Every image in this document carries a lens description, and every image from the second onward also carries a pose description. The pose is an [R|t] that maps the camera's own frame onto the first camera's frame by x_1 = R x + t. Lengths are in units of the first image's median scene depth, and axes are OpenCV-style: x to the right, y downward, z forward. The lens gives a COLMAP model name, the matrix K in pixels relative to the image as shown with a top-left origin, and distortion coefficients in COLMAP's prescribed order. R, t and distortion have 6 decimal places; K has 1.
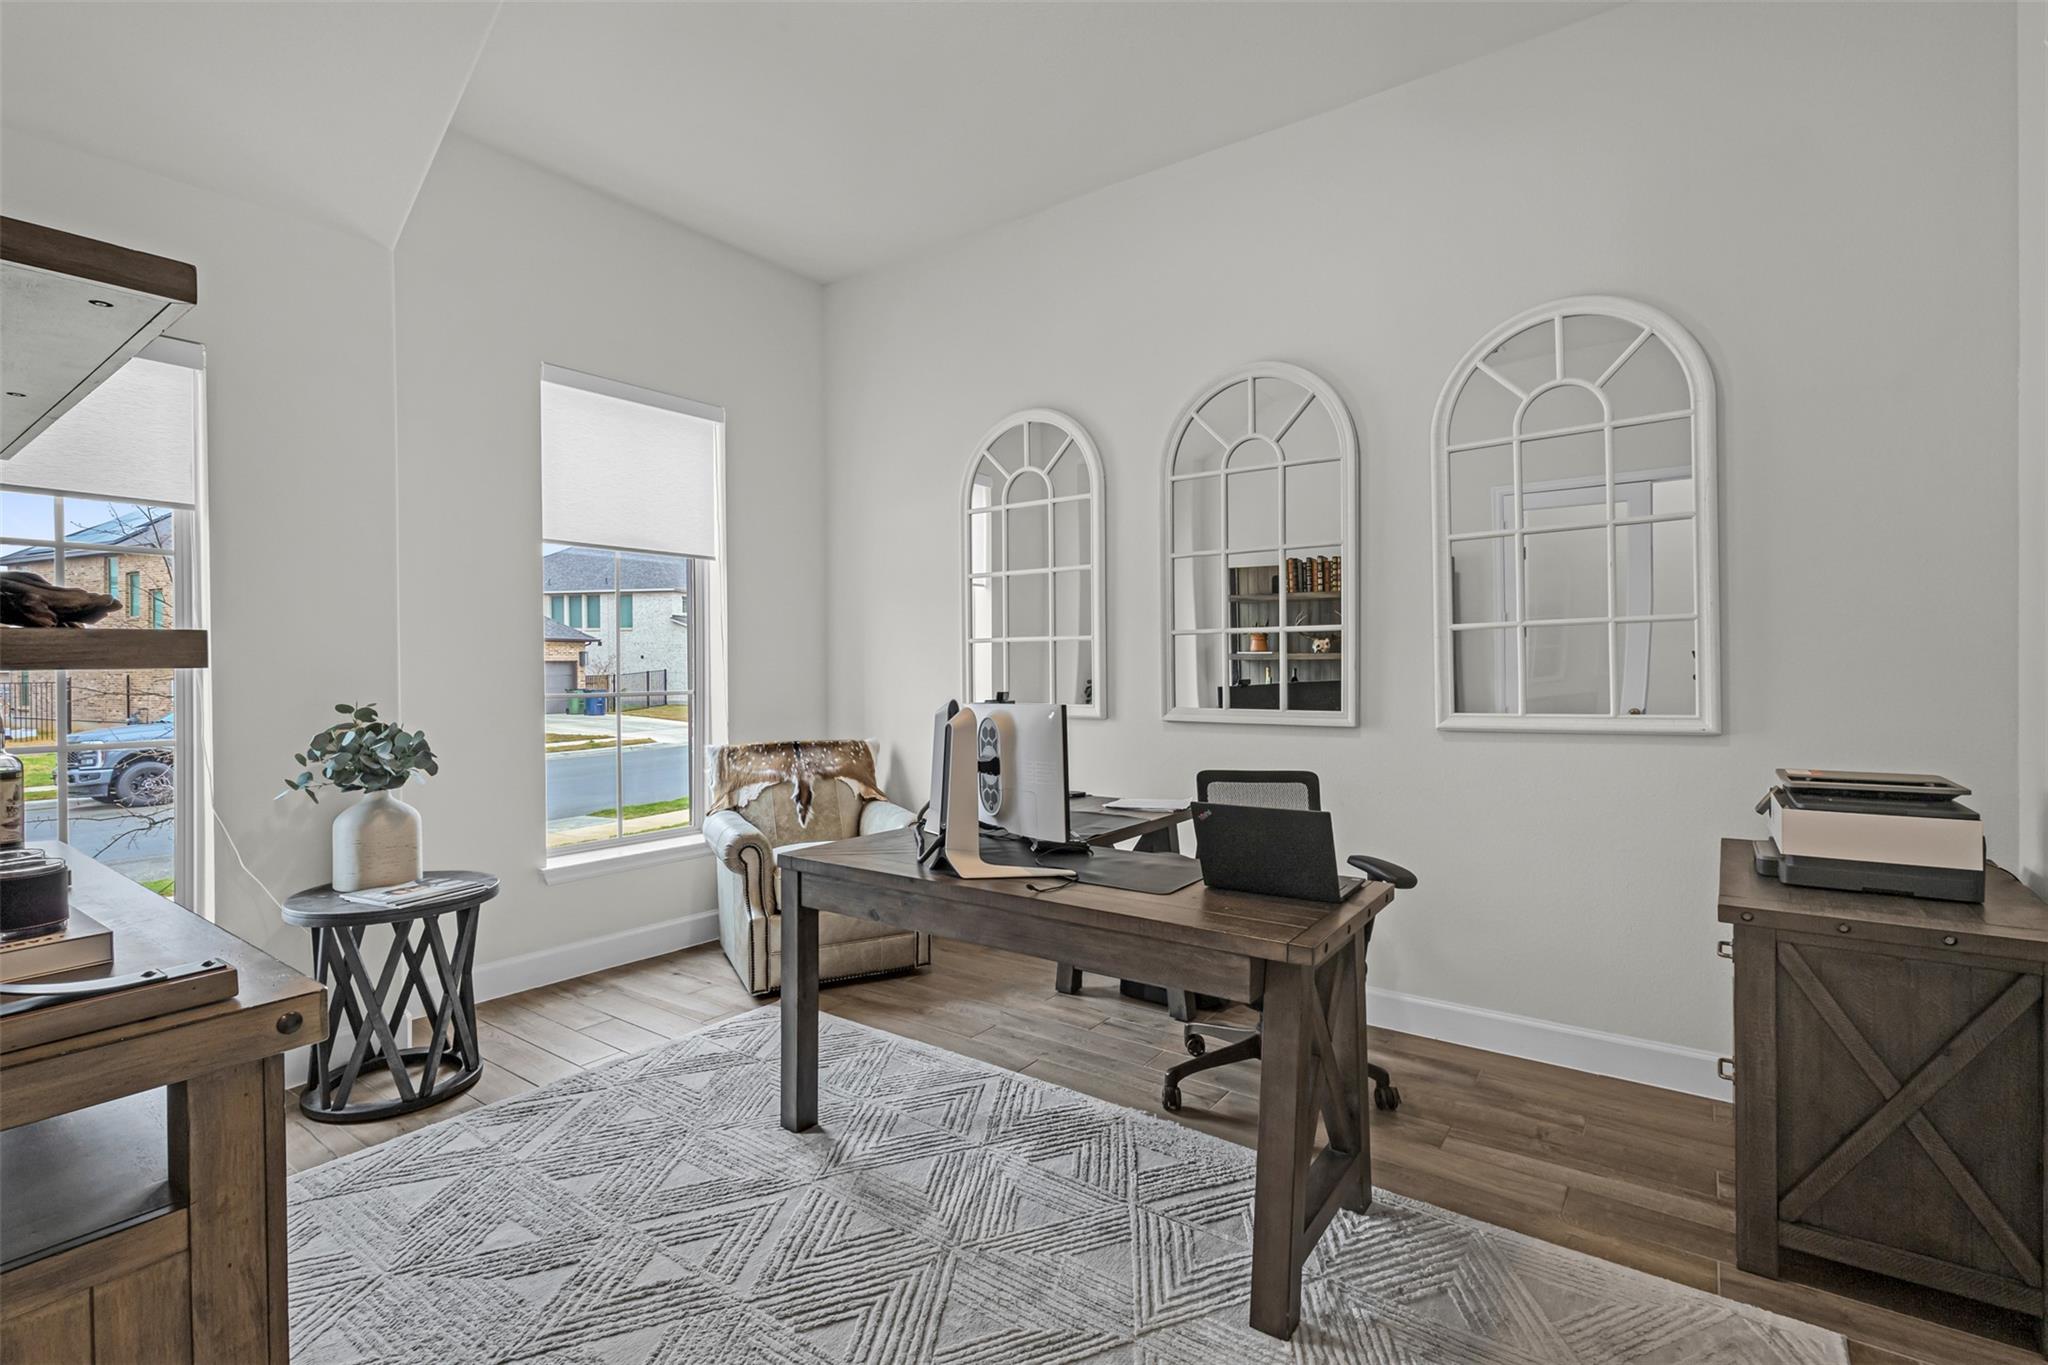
lens RADIAL K [[939.9, 0, 1011.1], [0, 939.9, 673.2], [0, 0, 1]] dist [0.002454, 0.000118]
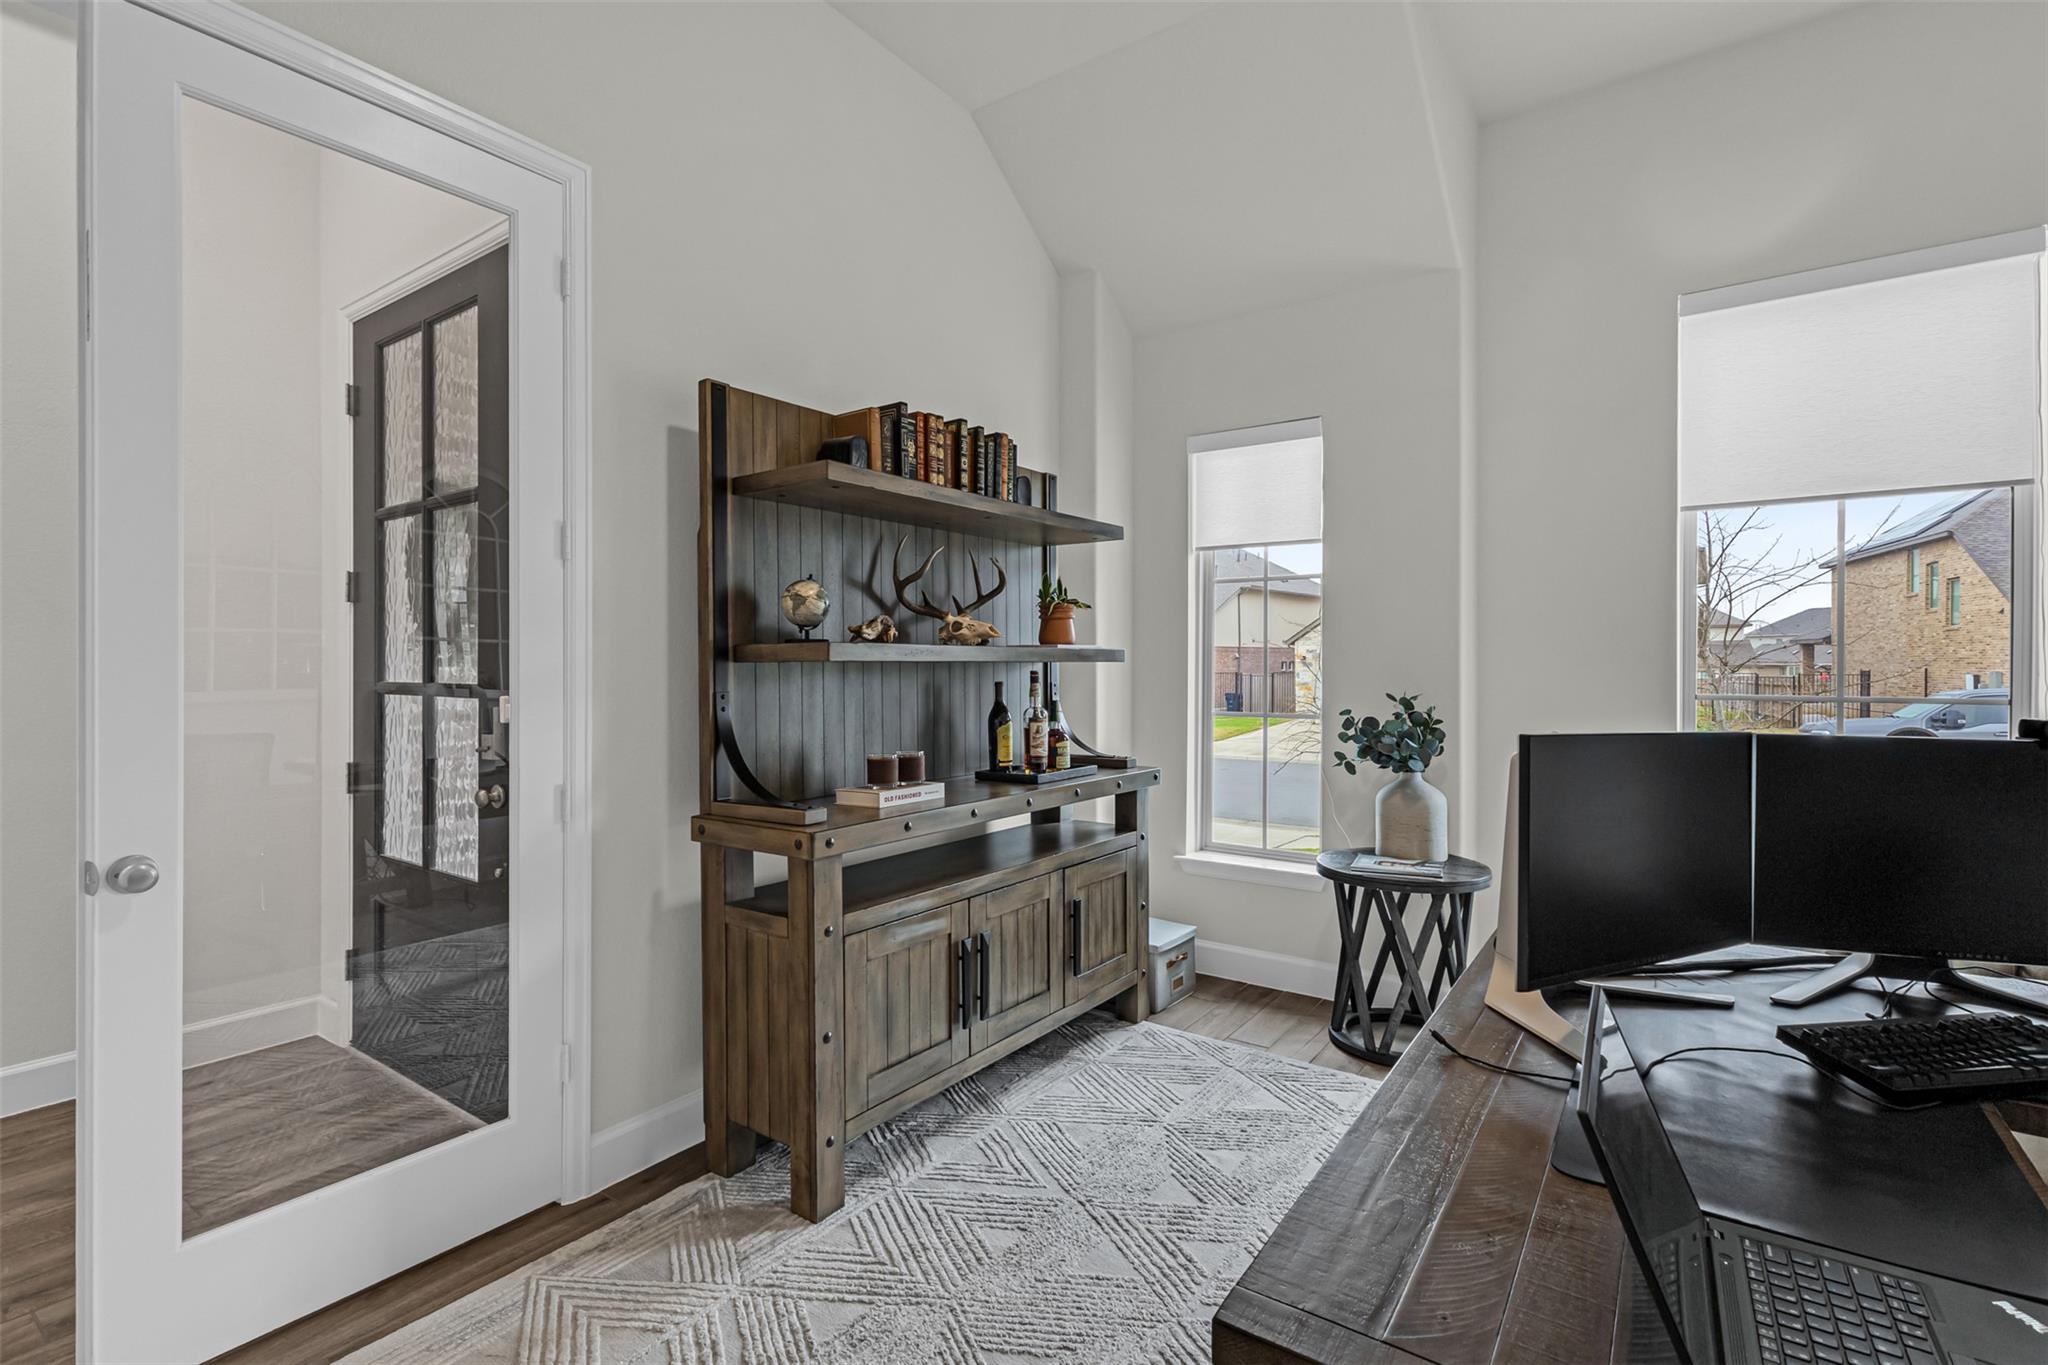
lens RADIAL K [[939.9, 0, 1011.3], [0, 939.9, 674.4], [0, 0, 1]] dist [0.002454, 0.000118]
pose [[0.013071, 0.014234, -0.999813, 0.430973], [-0.005864, 0.999883, 0.014158, -0.003916], [0.999897, 0.005678, 0.013153, 0.520408]]
